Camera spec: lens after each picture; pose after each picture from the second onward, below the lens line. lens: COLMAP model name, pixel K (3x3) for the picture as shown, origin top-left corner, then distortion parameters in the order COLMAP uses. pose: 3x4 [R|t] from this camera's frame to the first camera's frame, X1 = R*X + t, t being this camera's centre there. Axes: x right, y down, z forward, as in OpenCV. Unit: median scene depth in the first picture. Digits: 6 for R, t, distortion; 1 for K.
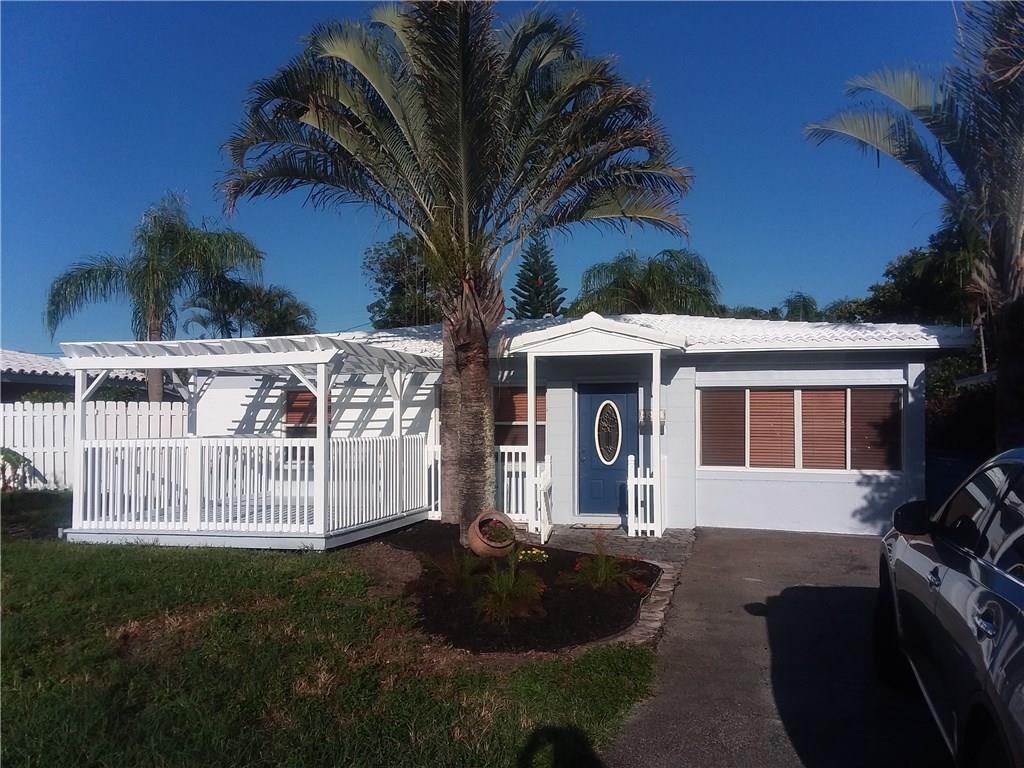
lens RADIAL K [[827.4, 0, 511.9], [0, 827.4, 403.9], [0, 0, 1]] dist [0.082350, -0.177599]
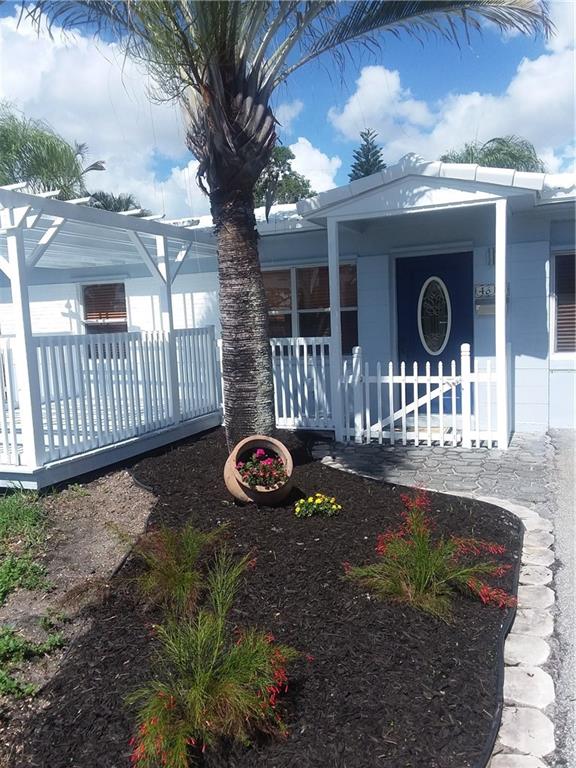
lens RADIAL K [[620.5, 0, 257.3], [0, 620.5, 386.2], [0, 0, 1]] dist [0.082350, -0.177599]
pose [[0.986571, -0.028828, -0.160770, 0.045736], [0.049477, 0.990801, 0.125956, 0.018865], [0.155660, -0.132219, 0.978922, 0.394288]]
